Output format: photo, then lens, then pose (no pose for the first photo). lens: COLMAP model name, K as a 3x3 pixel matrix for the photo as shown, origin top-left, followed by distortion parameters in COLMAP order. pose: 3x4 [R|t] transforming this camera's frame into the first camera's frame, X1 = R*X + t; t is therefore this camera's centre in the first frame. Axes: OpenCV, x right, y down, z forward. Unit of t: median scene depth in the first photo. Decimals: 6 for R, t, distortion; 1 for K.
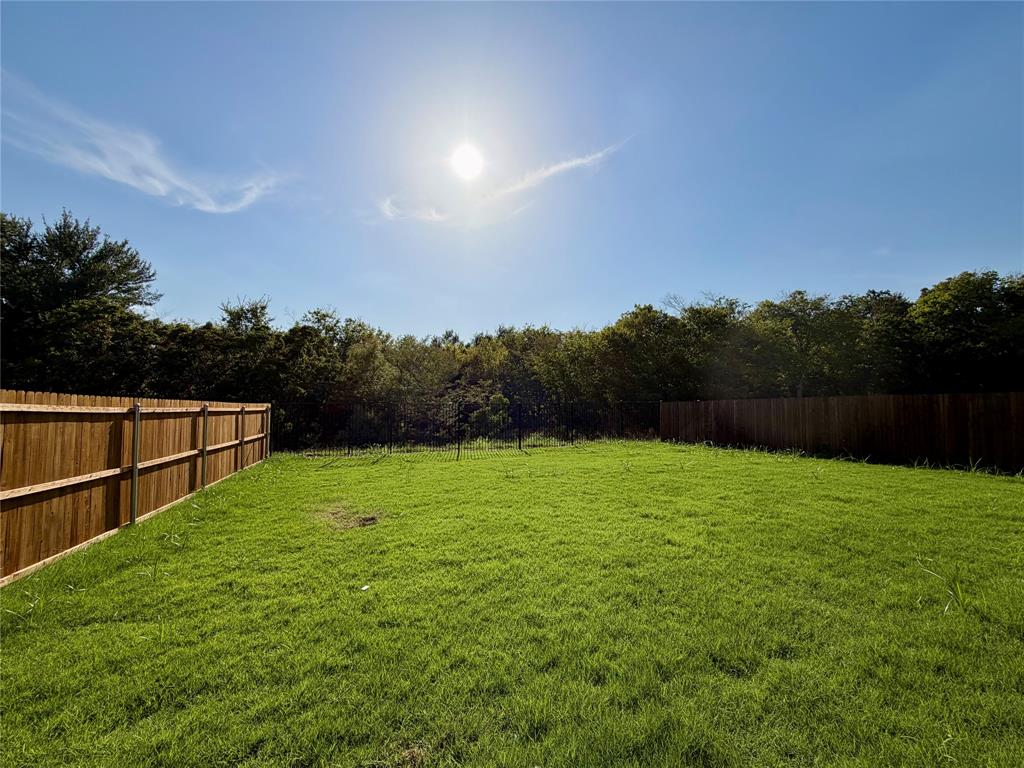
lens RADIAL K [[410.7, 0, 505.1], [0, 410.7, 383.3], [0, 0, 1]] dist [0.003211, 0.000440]
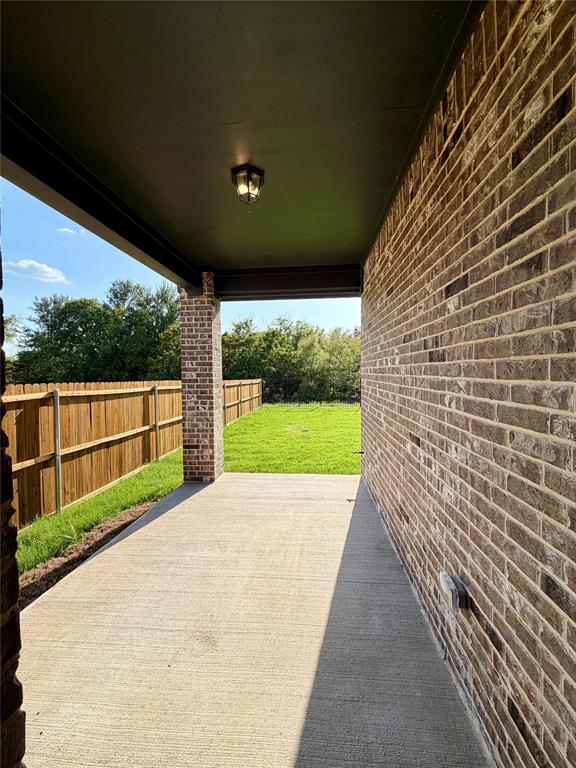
lens RADIAL K [[308.0, 0, 288.2], [0, 308.0, 380.7], [0, 0, 1]] dist [0.003211, 0.000440]
pose [[0.920521, 0.002463, -0.390685, 0.059923], [0.025922, 0.997392, 0.067365, -0.018063], [0.389832, -0.072138, 0.918056, -0.146434]]
